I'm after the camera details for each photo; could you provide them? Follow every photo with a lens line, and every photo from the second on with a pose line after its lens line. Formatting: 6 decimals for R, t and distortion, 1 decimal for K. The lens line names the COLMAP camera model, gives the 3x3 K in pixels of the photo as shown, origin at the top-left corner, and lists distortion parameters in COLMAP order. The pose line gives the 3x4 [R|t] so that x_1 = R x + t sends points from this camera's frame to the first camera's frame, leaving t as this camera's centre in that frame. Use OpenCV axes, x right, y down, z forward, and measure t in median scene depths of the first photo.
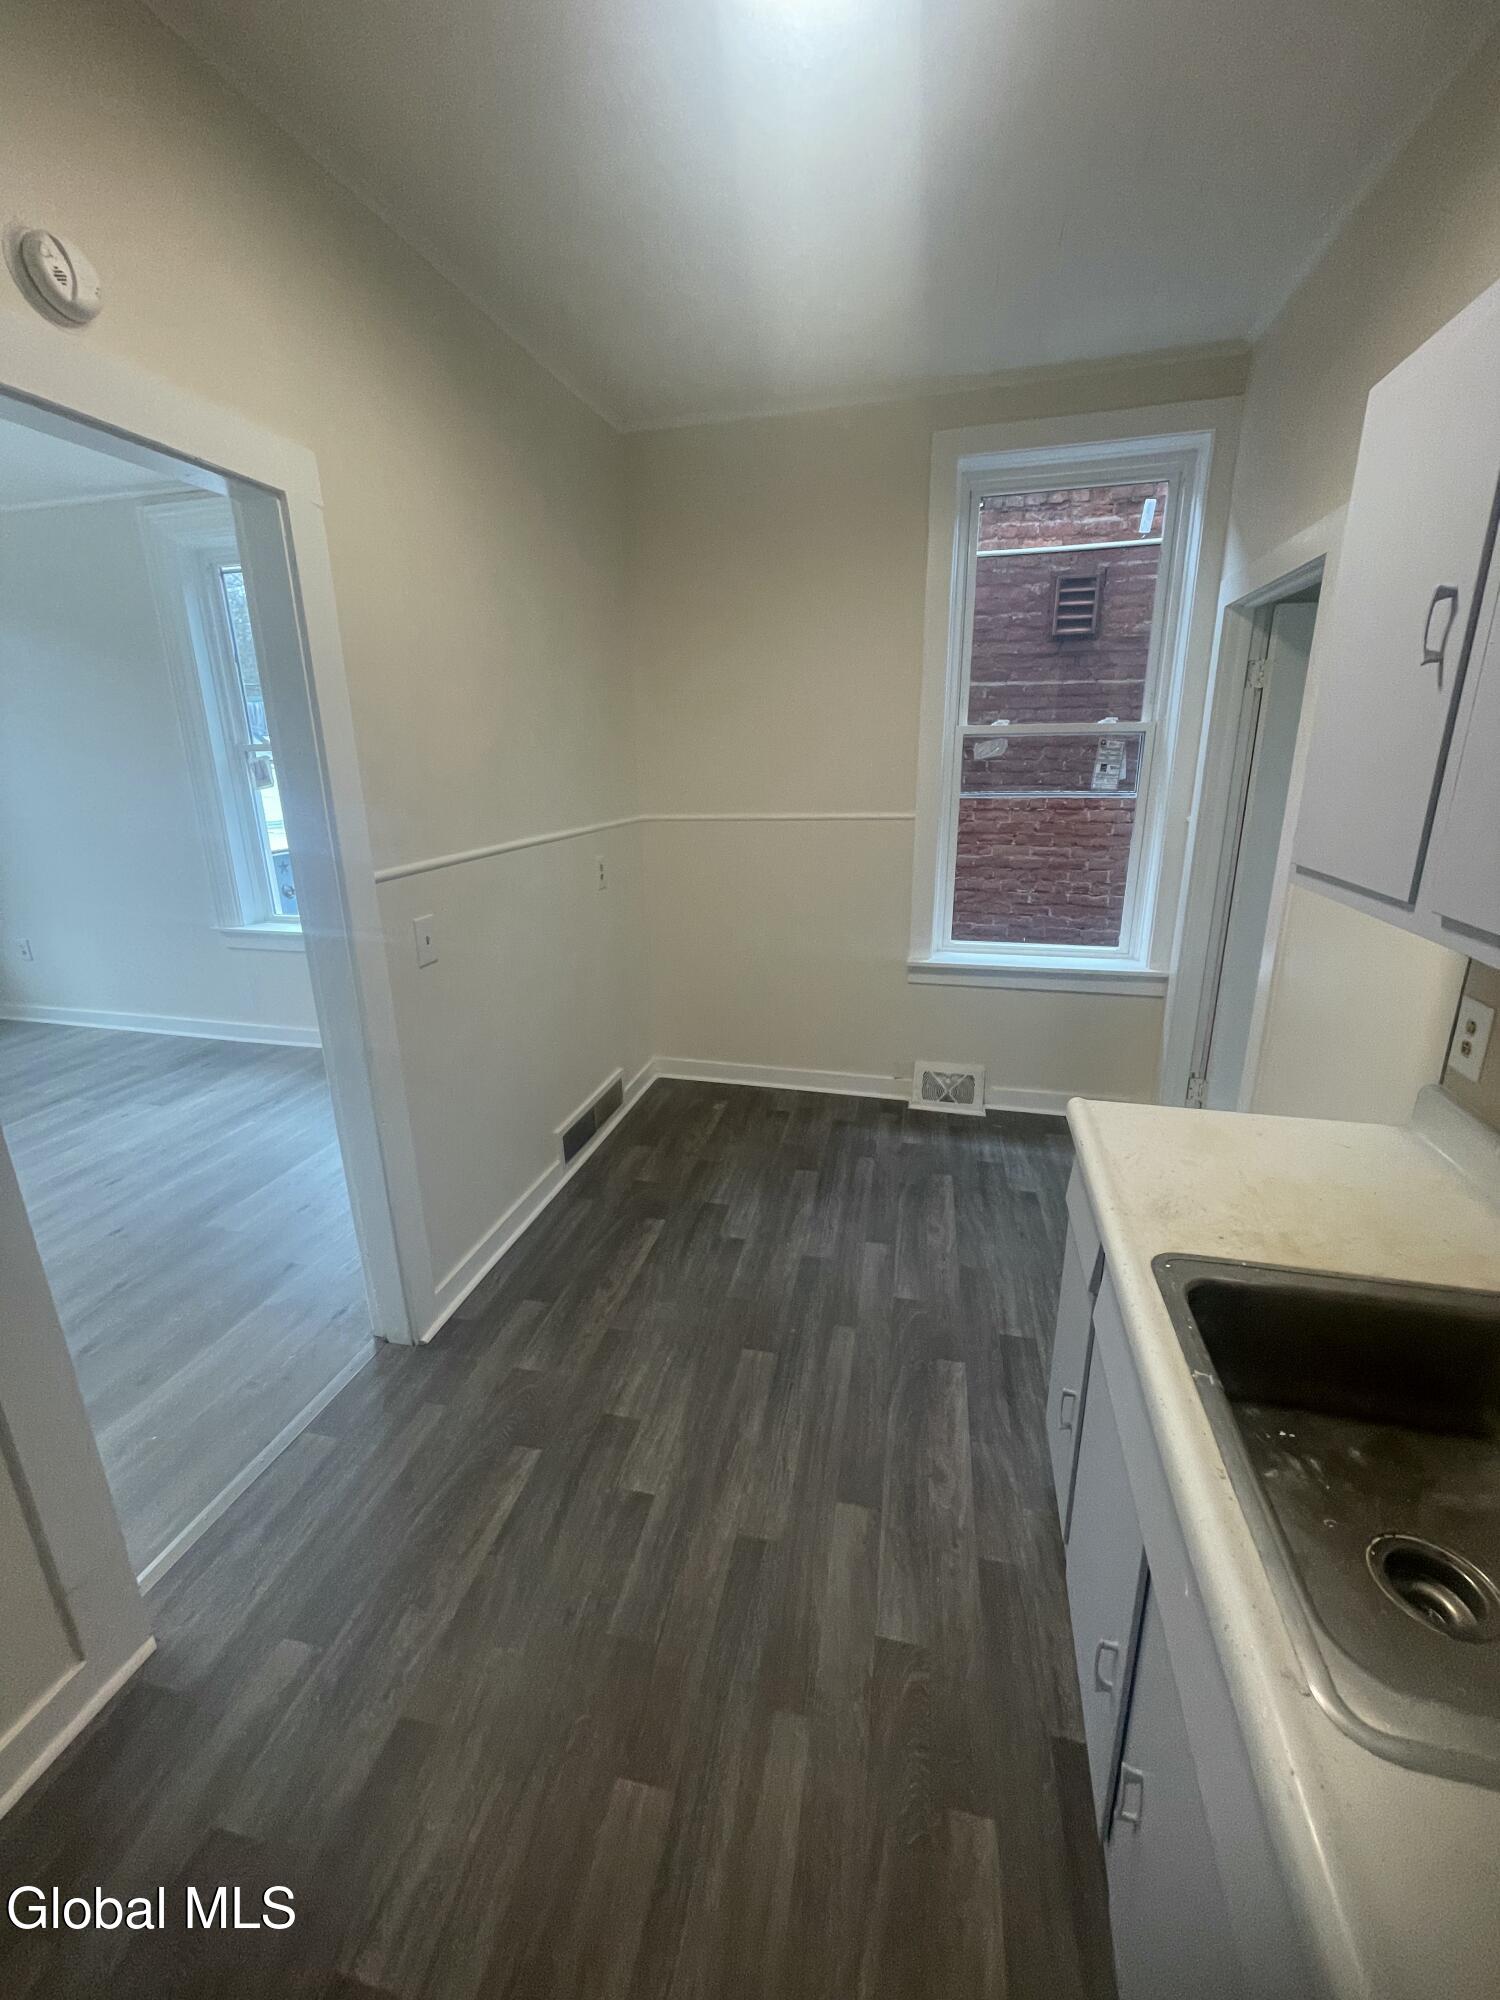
lens RADIAL K [[809.6, 0, 740.8], [0, 809.6, 986.3], [0, 0, 1]] dist [-0.001546, 0.000293]
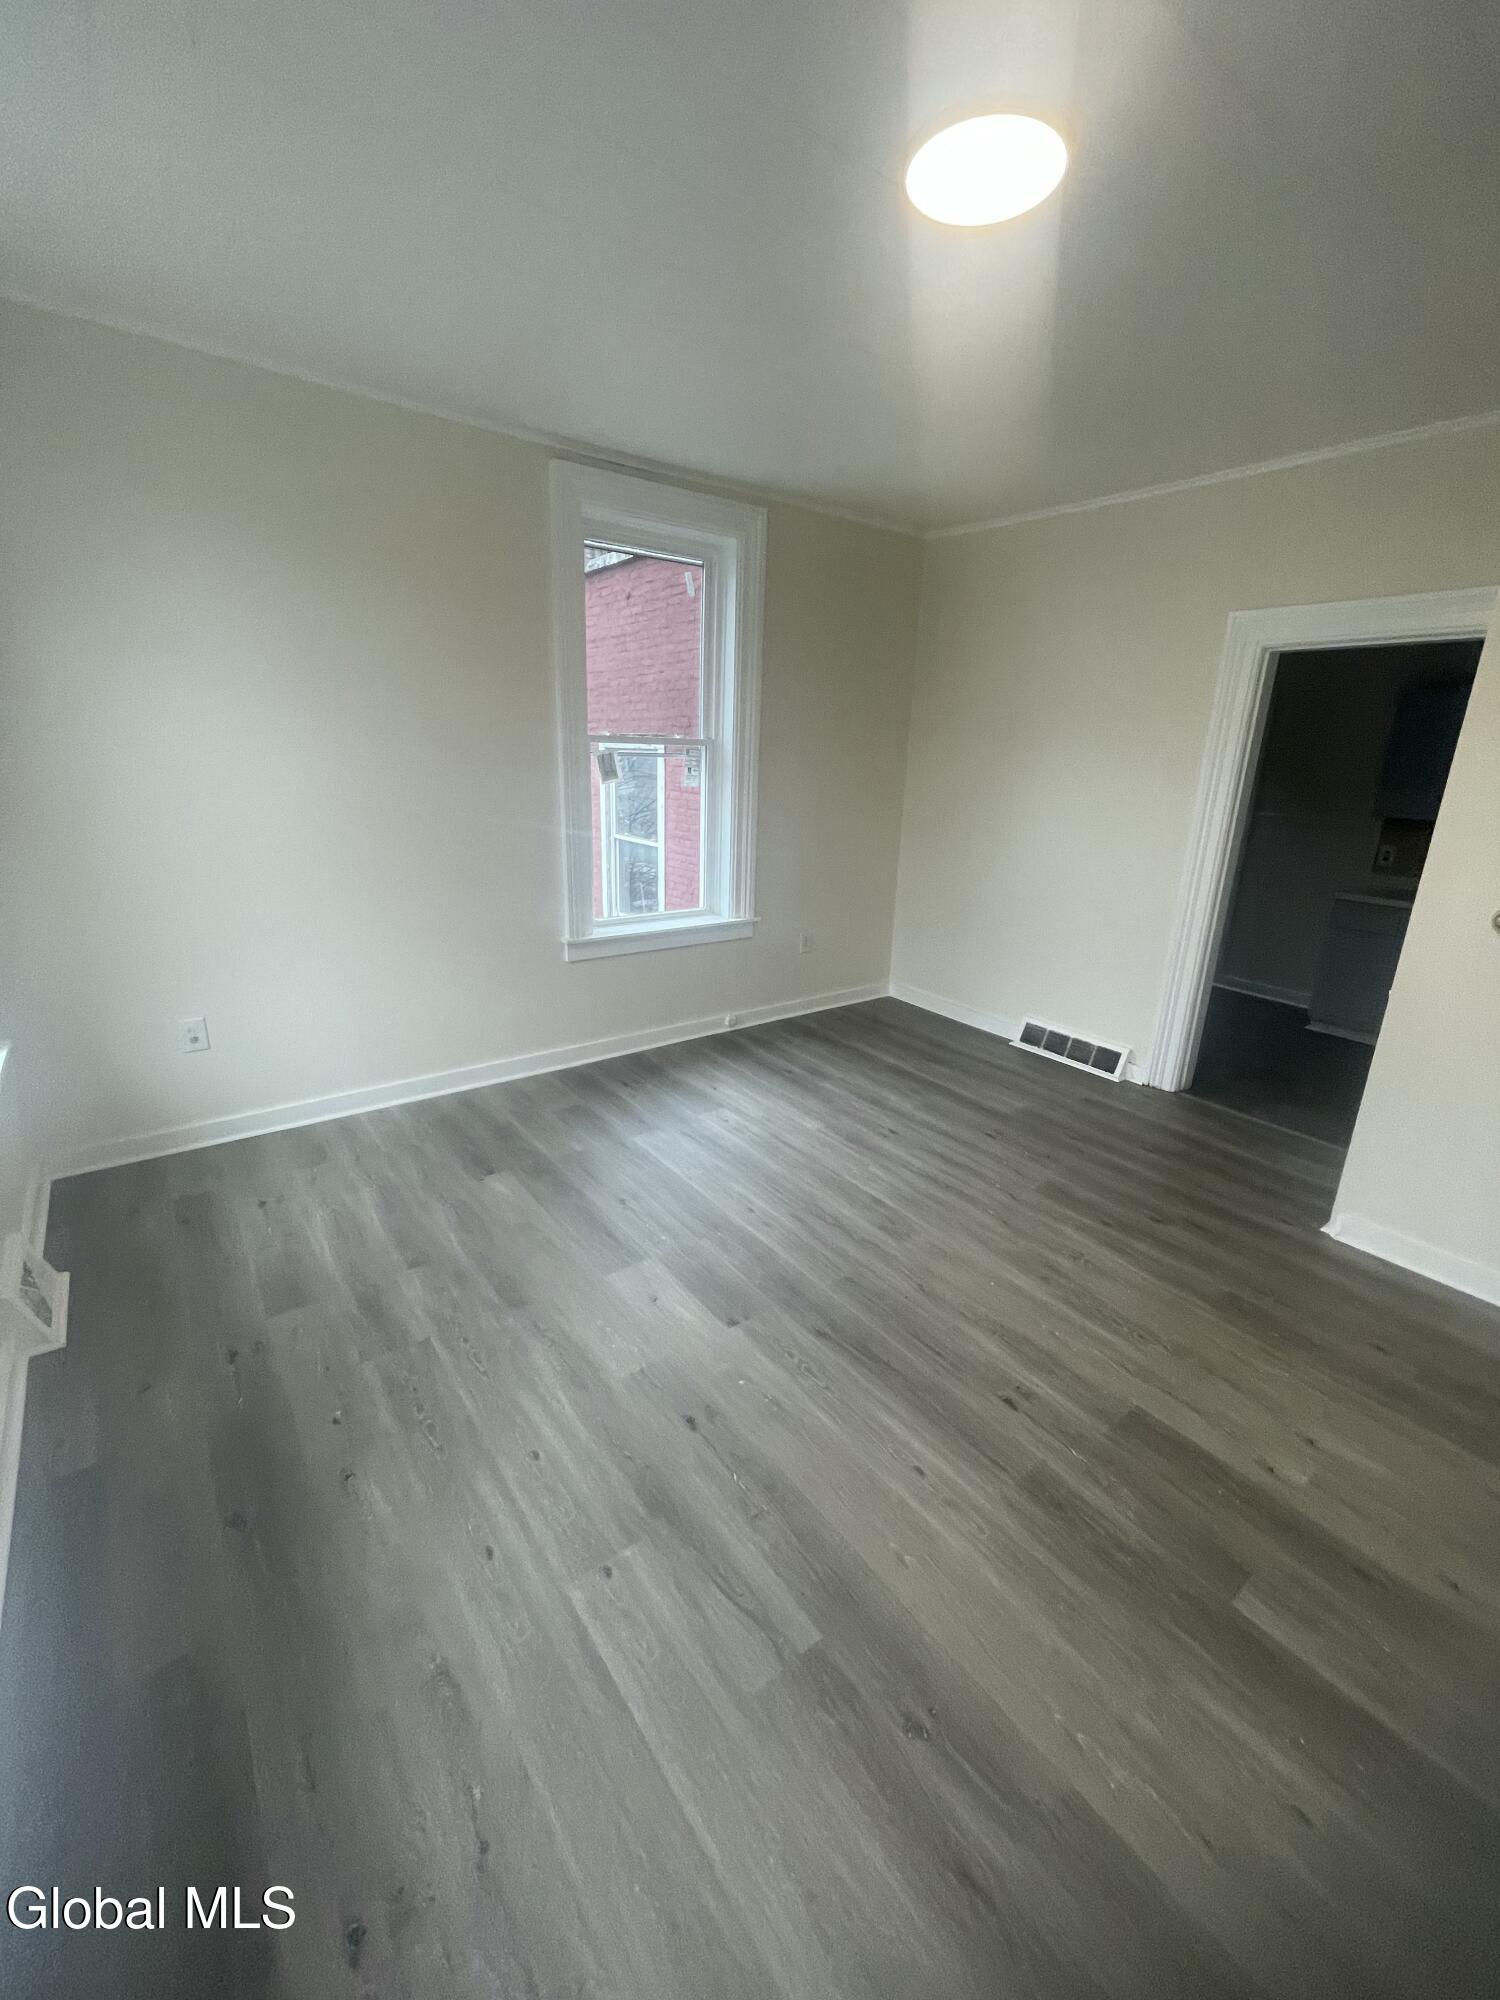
lens RADIAL K [[809.6, 0, 740.8], [0, 809.6, 986.3], [0, 0, 1]] dist [-0.001546, 0.000293]
pose [[0.612971, -0.184334, 0.768302, -1.331622], [0.180037, 0.979409, 0.091345, -0.076302], [-0.769320, 0.082331, 0.633537, 0.327518]]
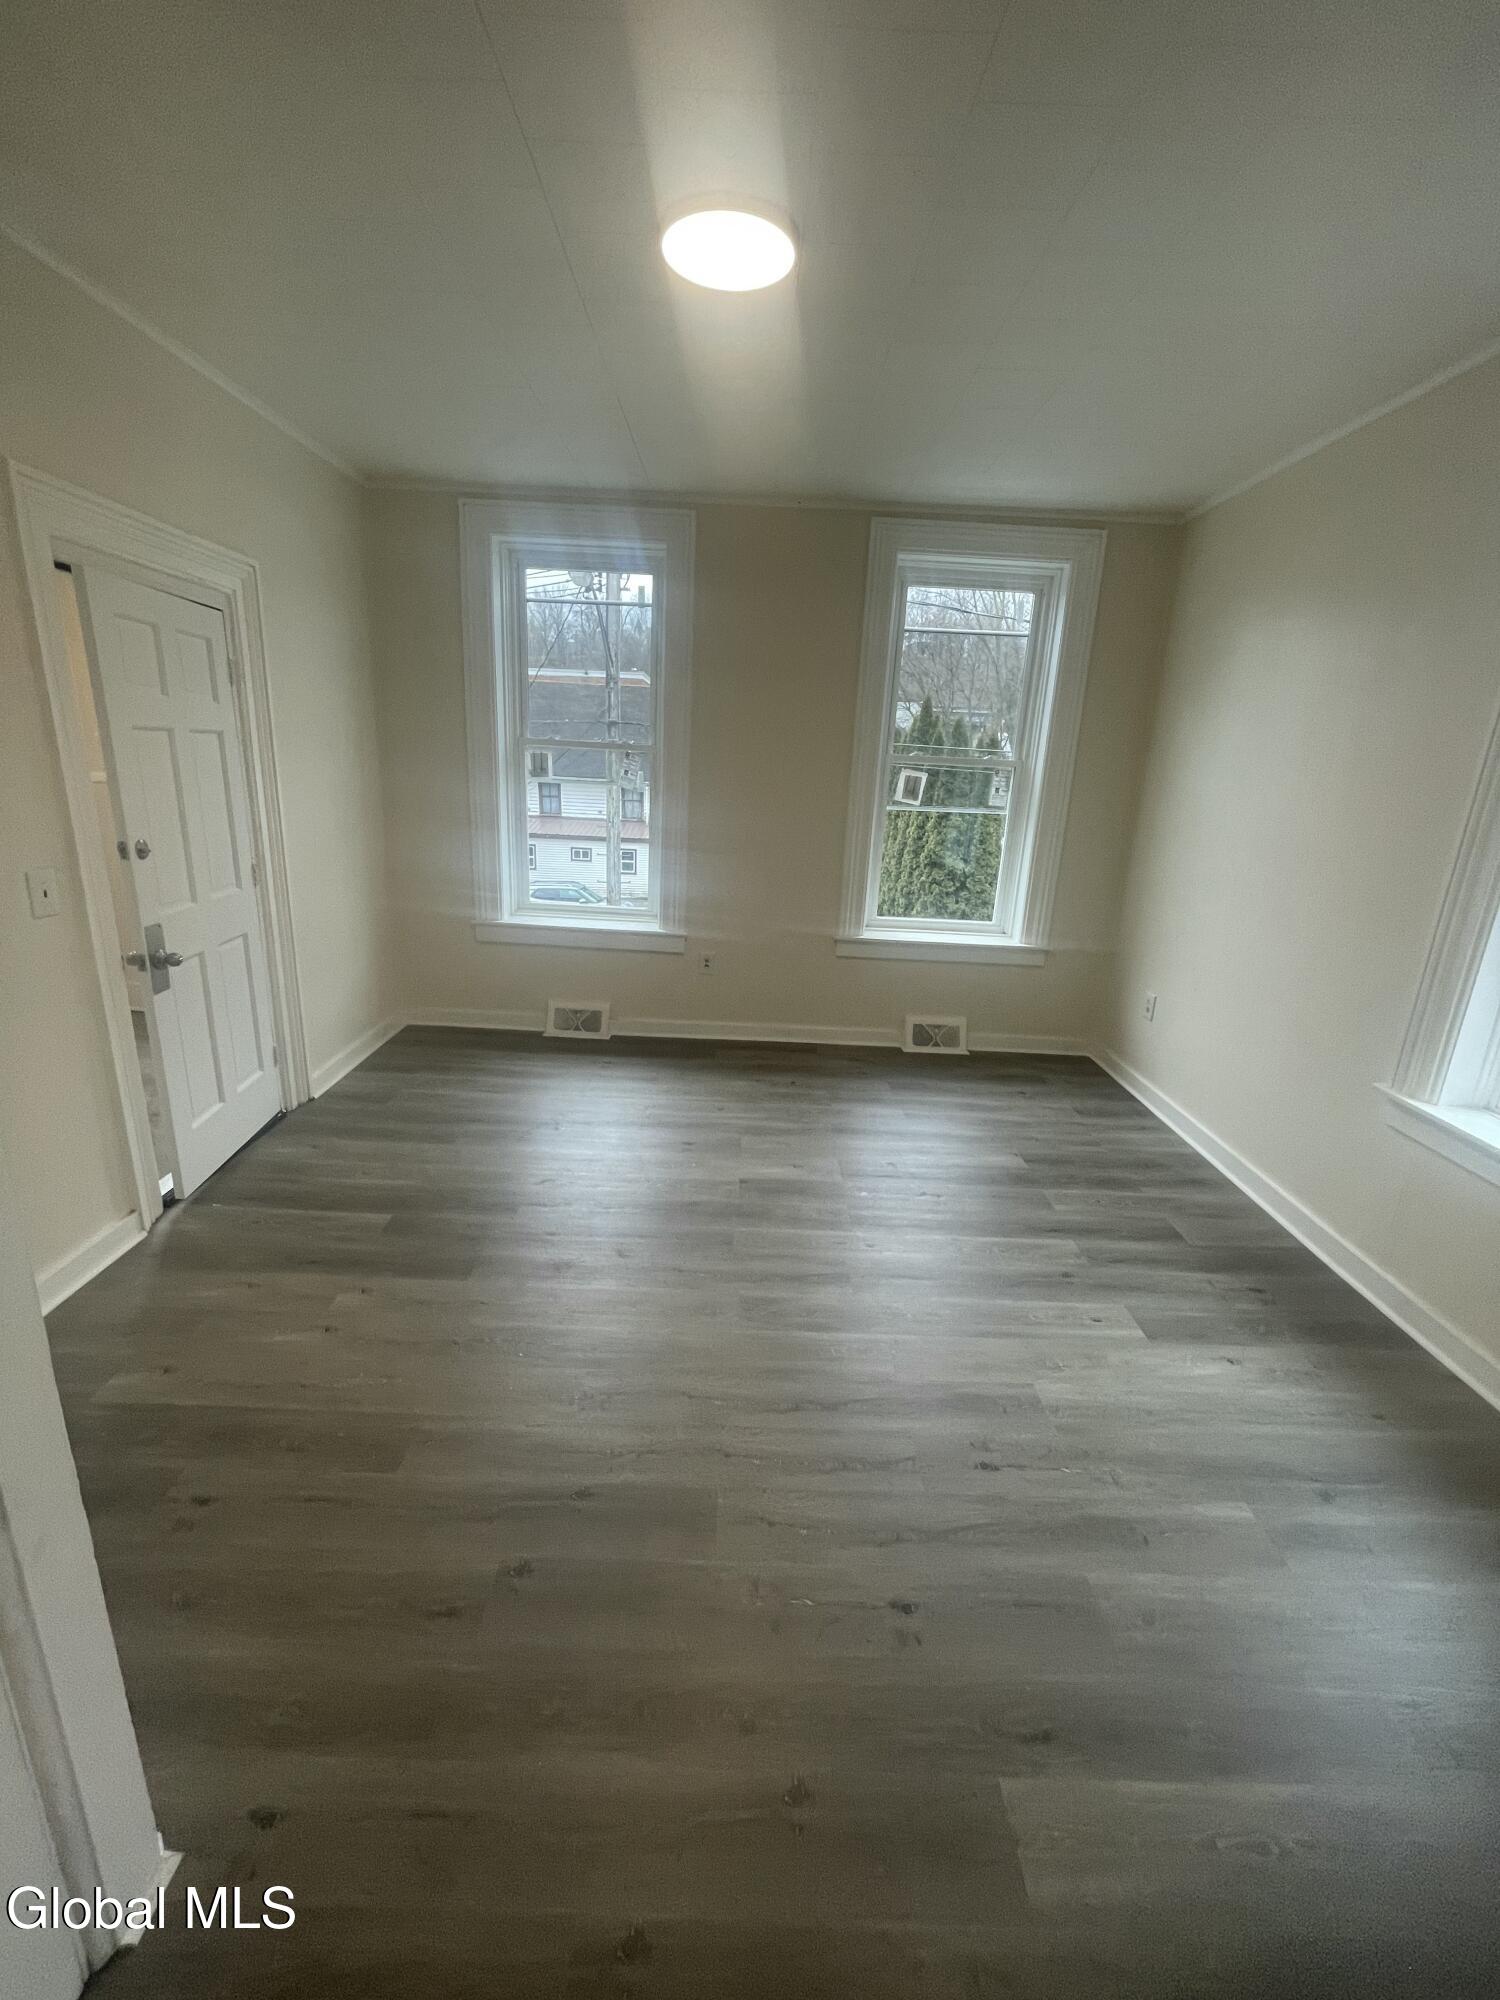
lens RADIAL K [[809.6, 0, 740.8], [0, 809.6, 986.3], [0, 0, 1]] dist [-0.001546, 0.000293]
pose [[0.250015, 0.282639, -0.926071, -0.276255], [-0.318911, 0.927115, 0.196860, -0.116557], [0.914215, 0.246116, 0.321929, 0.416962]]
